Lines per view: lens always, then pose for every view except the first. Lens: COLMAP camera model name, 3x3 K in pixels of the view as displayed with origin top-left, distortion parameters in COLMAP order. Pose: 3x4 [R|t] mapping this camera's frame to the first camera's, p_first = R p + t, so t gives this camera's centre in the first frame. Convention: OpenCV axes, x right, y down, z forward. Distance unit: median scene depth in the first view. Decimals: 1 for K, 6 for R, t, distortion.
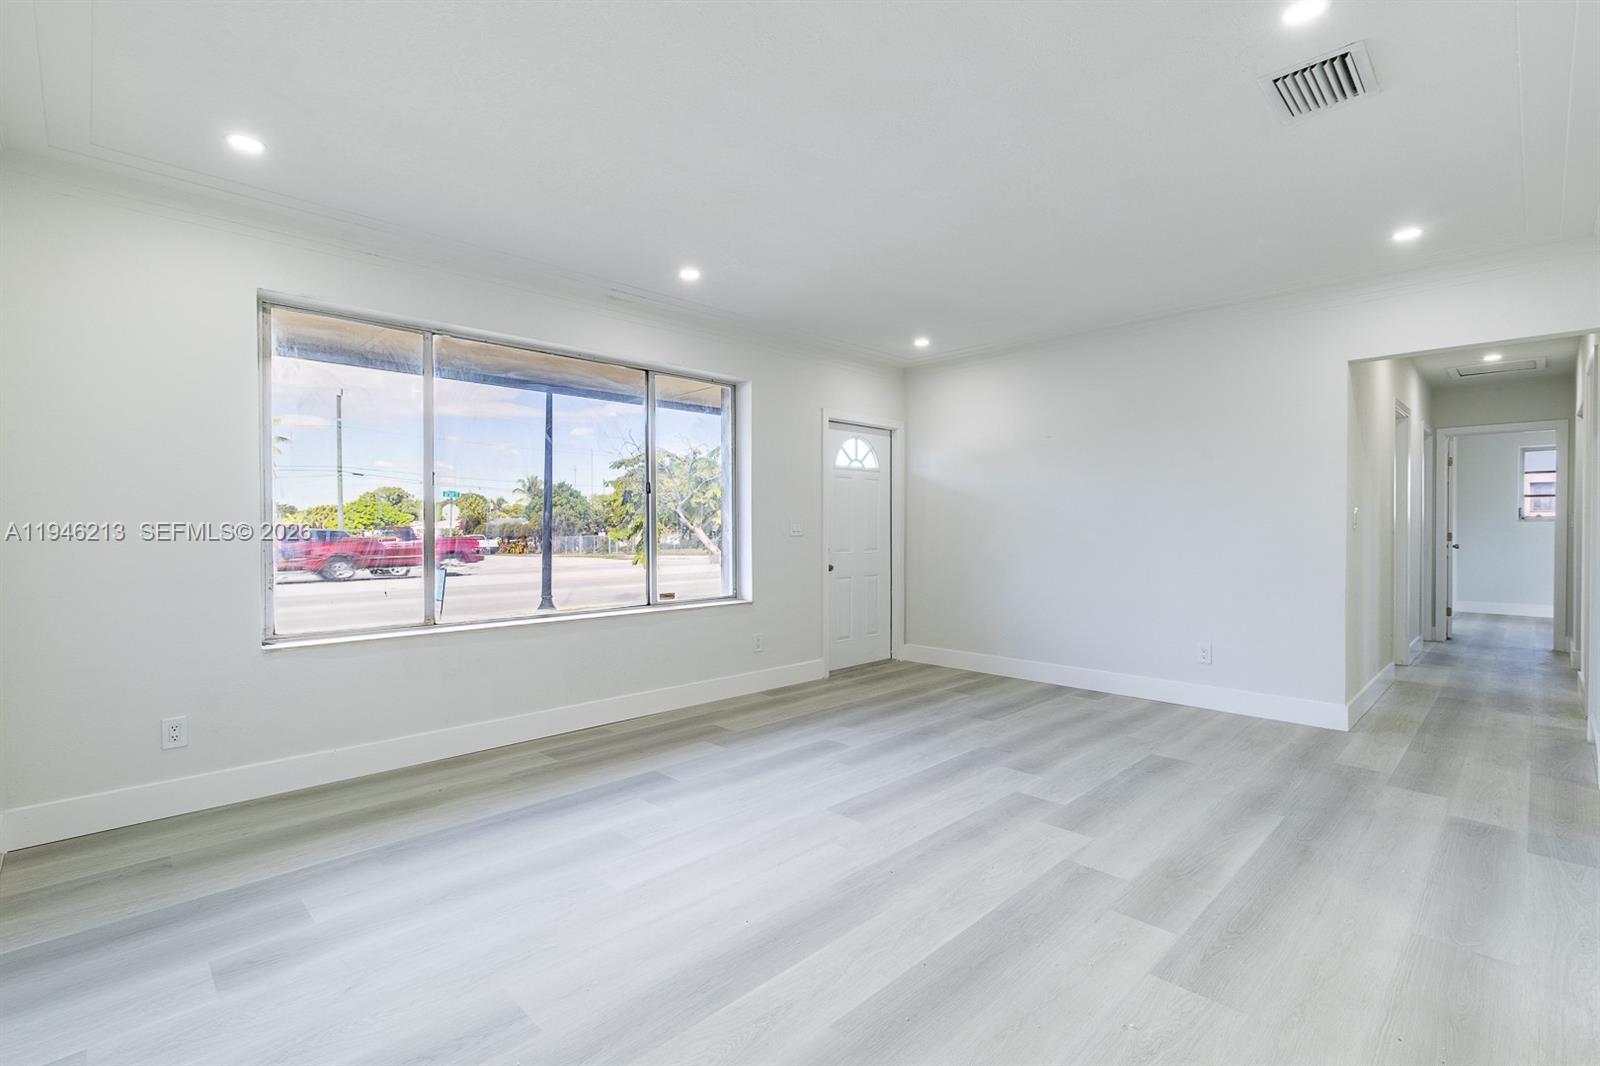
lens RADIAL K [[727.7, 0, 803.1], [0, 727.7, 525.5], [0, 0, 1]] dist [0.008699, -0.000056]
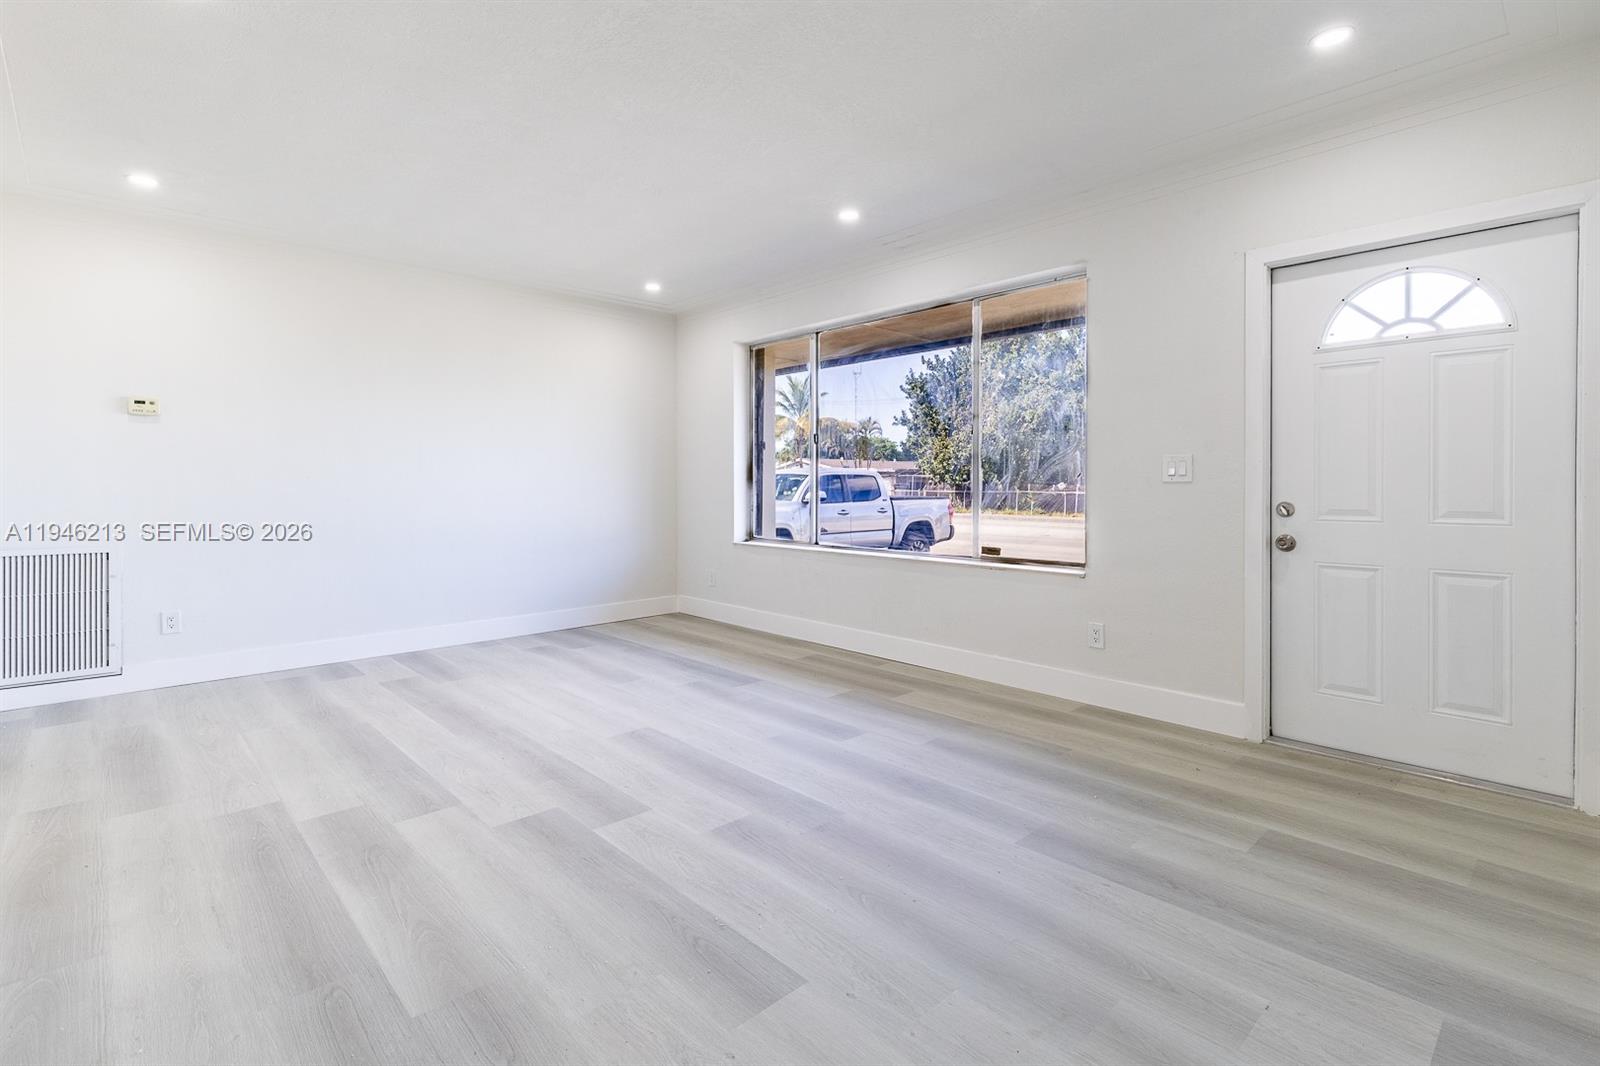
lens RADIAL K [[765.6, 0, 798.9], [0, 765.6, 484.7], [0, 0, 1]] dist [0.004065, 0.000477]
pose [[-0.039465, 0.001390, -0.999220, 1.057119], [0.002048, 0.999997, 0.001310, 0.024533], [0.999219, -0.001994, -0.039468, 1.155456]]
